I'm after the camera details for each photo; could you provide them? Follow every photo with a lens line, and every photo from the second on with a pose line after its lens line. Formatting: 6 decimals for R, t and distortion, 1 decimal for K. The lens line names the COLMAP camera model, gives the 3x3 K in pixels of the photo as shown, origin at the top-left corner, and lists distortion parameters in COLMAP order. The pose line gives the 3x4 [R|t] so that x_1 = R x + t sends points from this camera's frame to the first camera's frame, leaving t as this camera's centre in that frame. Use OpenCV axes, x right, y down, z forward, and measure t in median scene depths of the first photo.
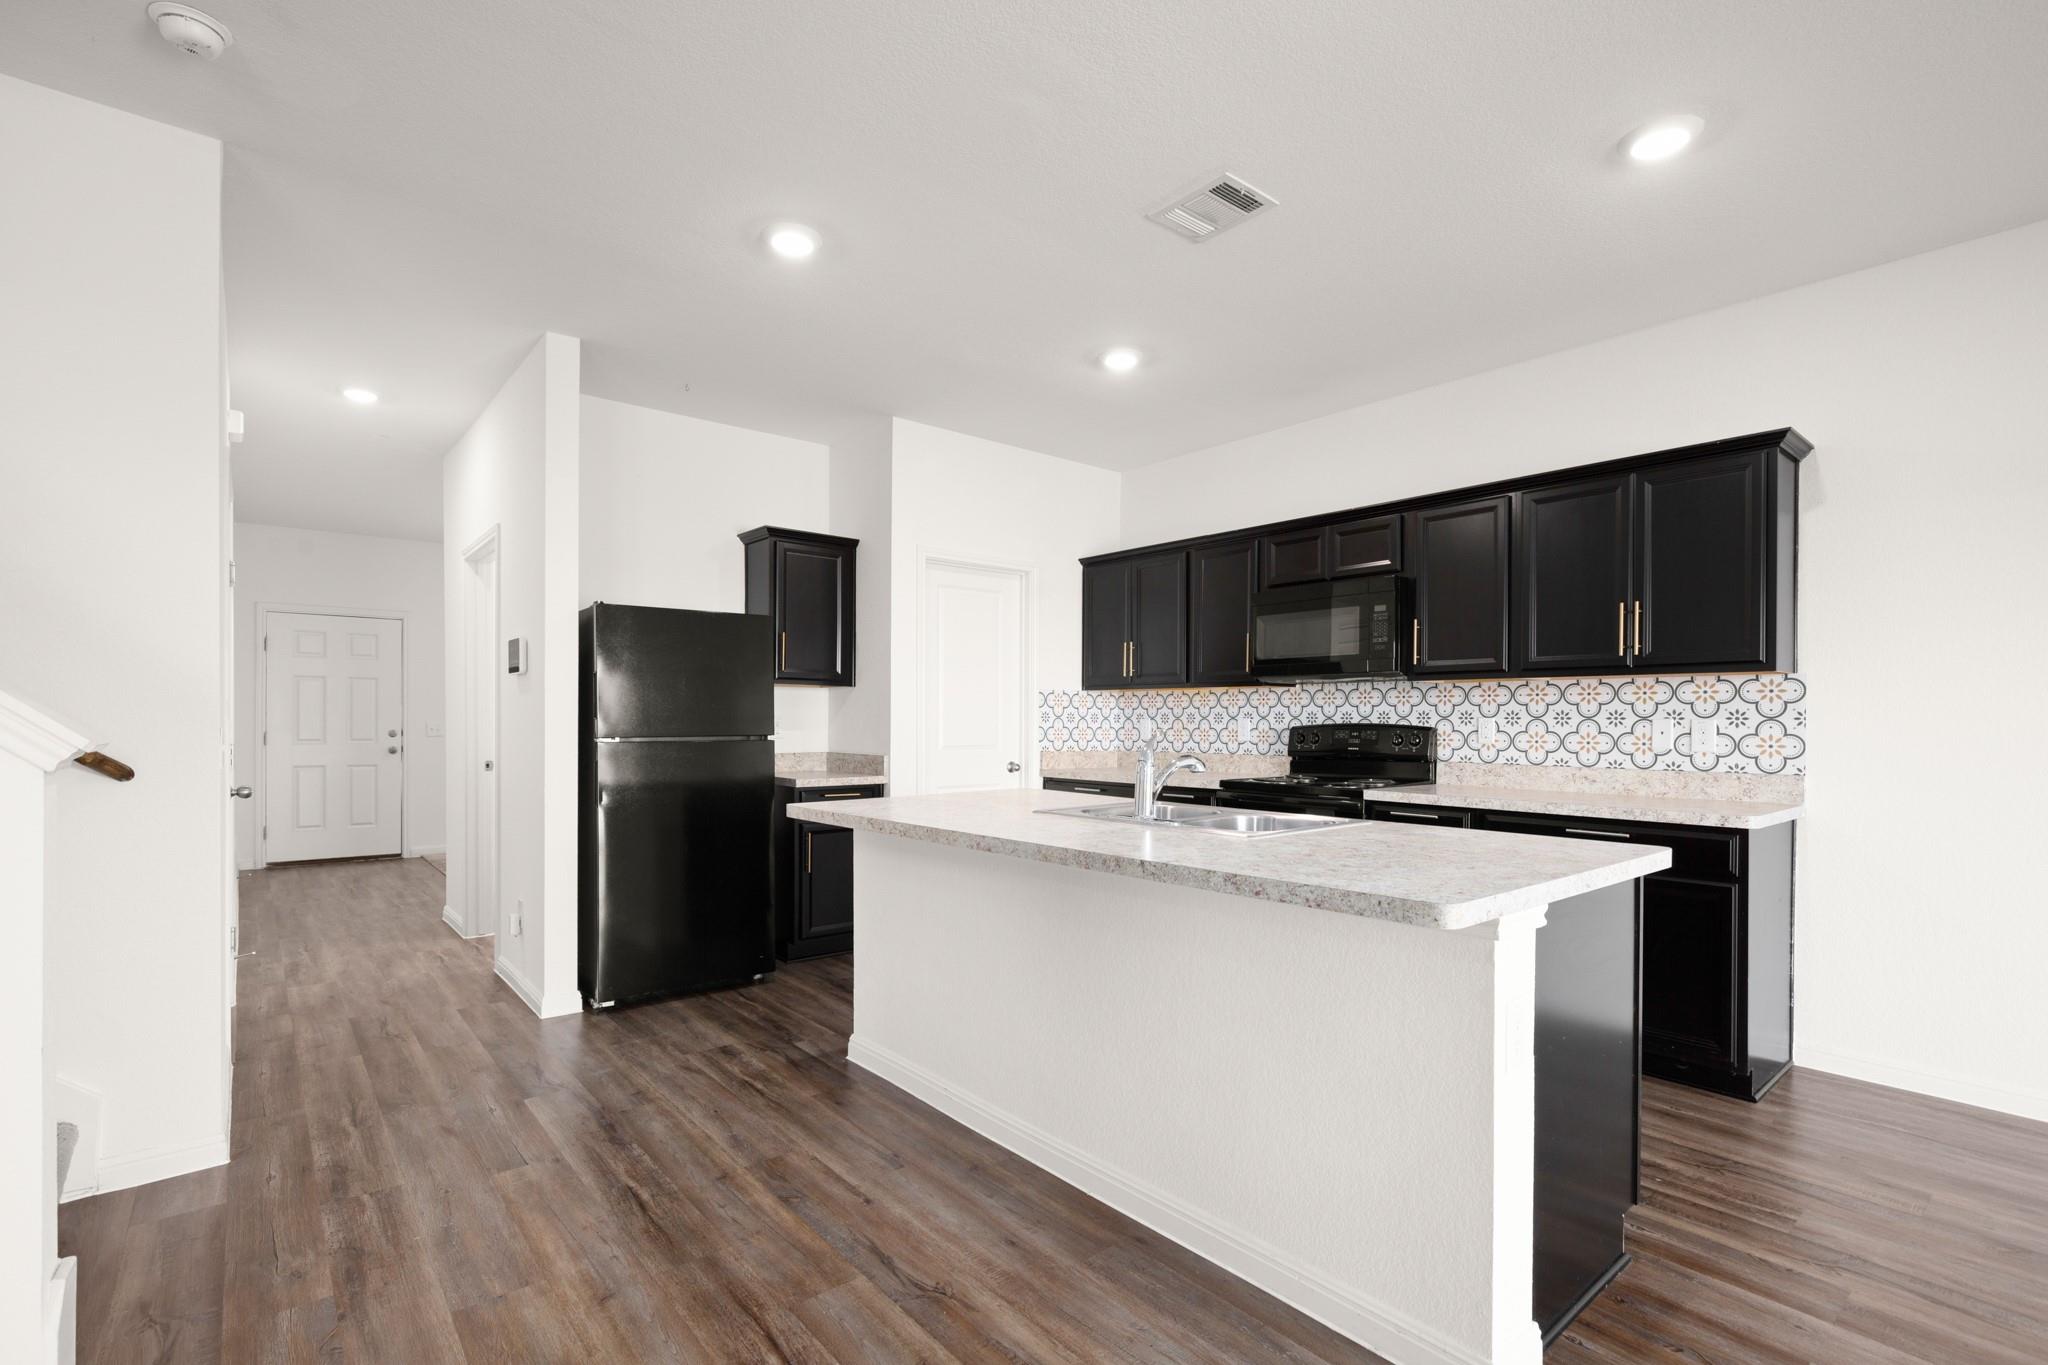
lens RADIAL K [[937.7, 0, 1030.1], [0, 937.7, 722.5], [0, 0, 1]] dist [0.000047, 0.000314]
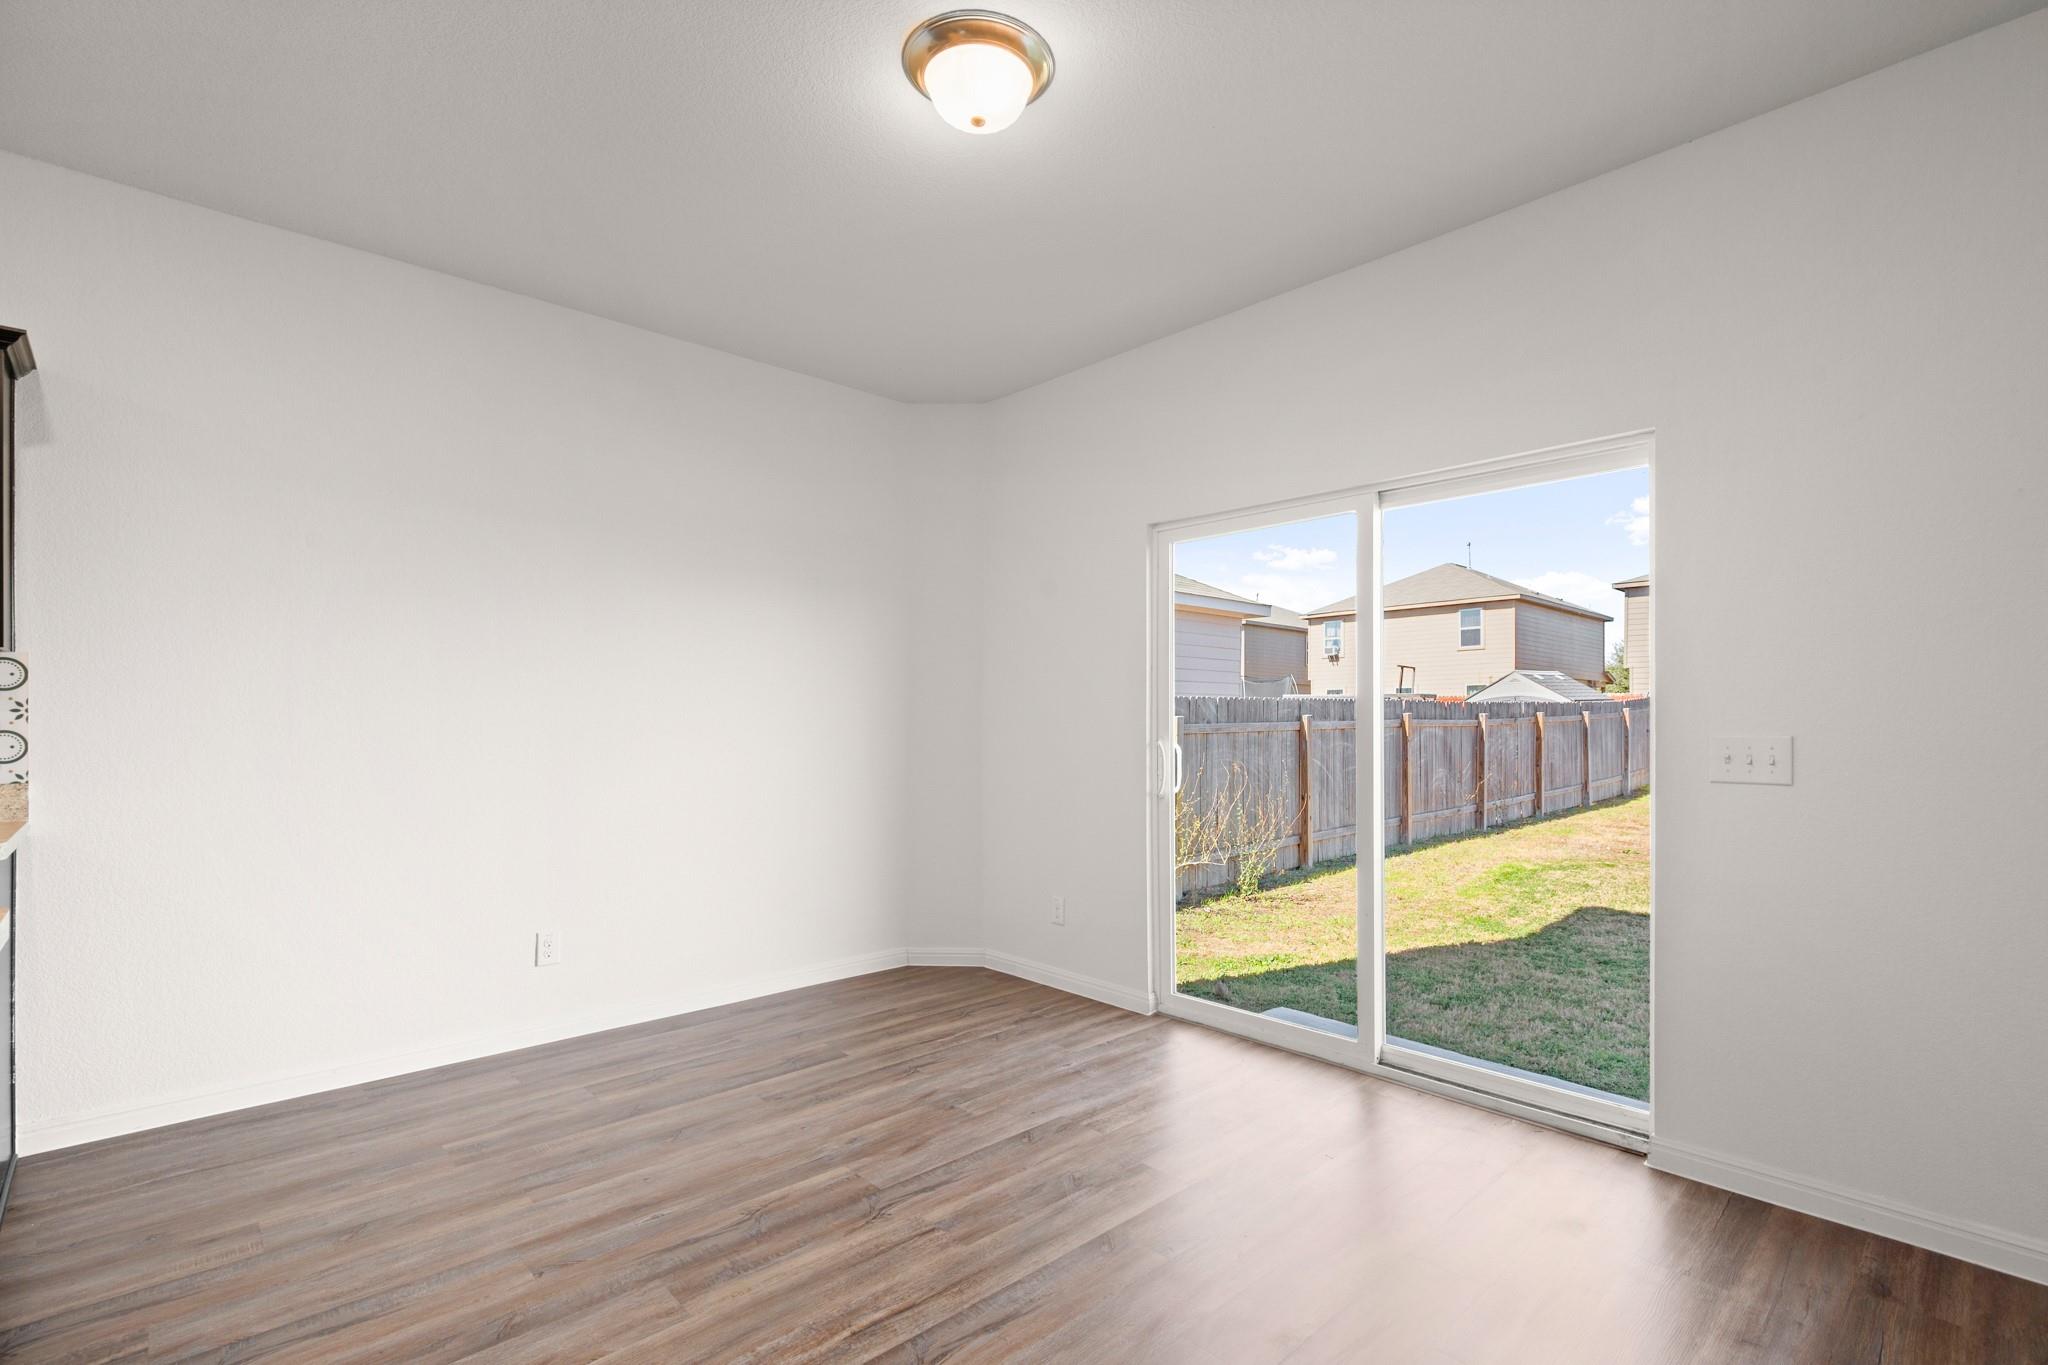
lens RADIAL K [[937.7, 0, 1033.8], [0, 937.7, 721.7], [0, 0, 1]] dist [0.000047, 0.000314]
pose [[-0.064411, -0.006474, 0.997902, -0.012145], [0.000755, 0.999978, 0.006536, 0.000834], [-0.997923, 0.001175, -0.064405, 0.287993]]
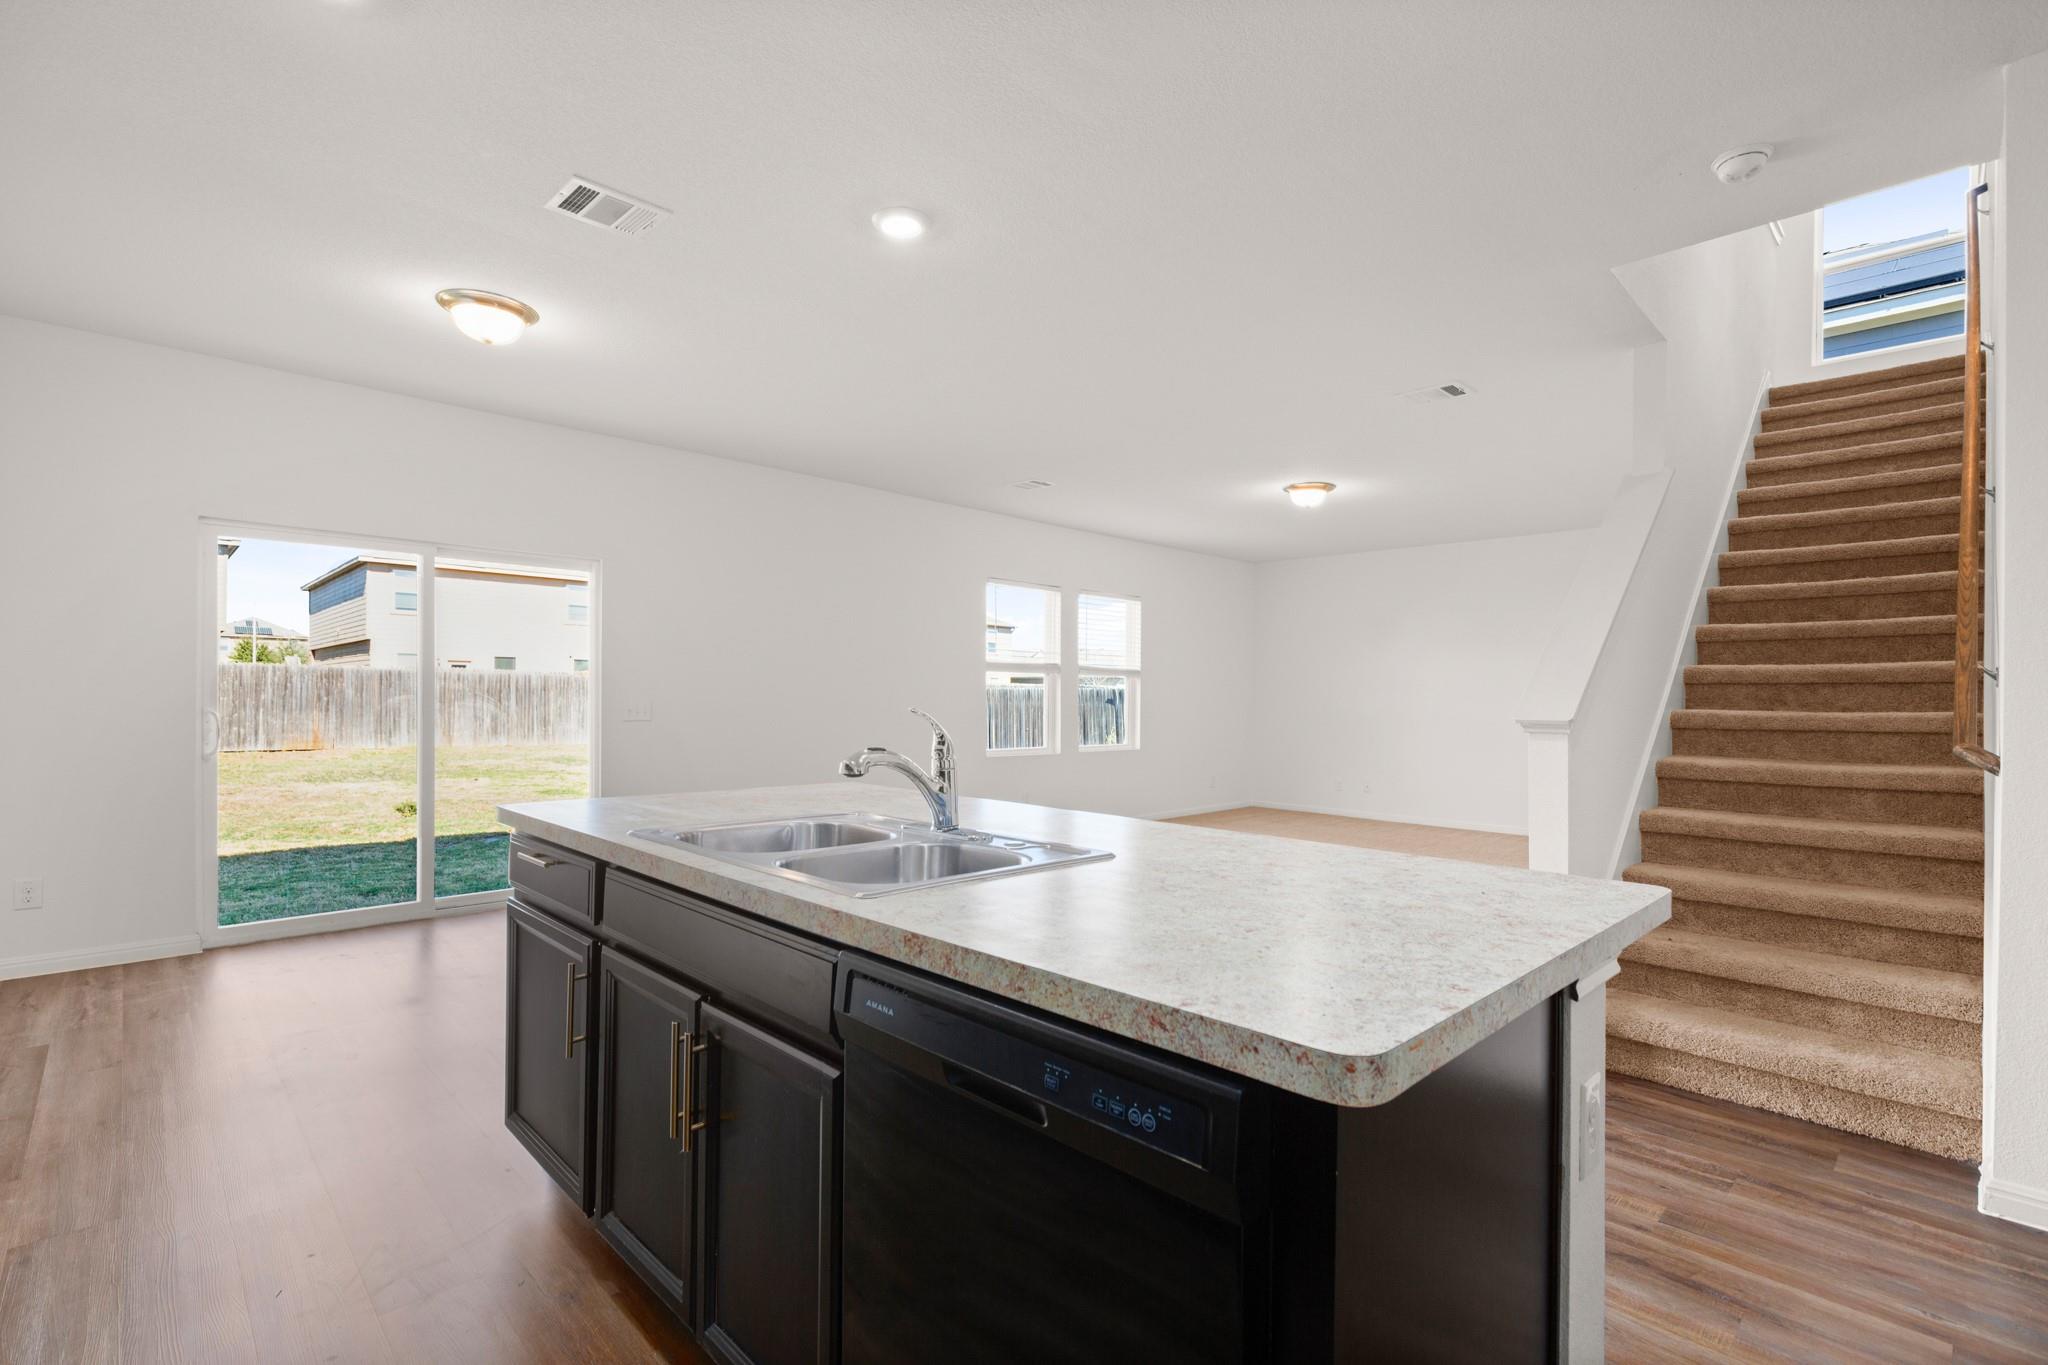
lens RADIAL K [[937.7, 0, 1026.2], [0, 937.7, 692.7], [0, 0, 1]] dist [0.000047, 0.000314]
pose [[-0.996754, -0.016327, -0.078838, 0.124458], [-0.016161, 0.999866, -0.002744, -0.007068], [0.078872, -0.001461, -0.996884, 1.780608]]
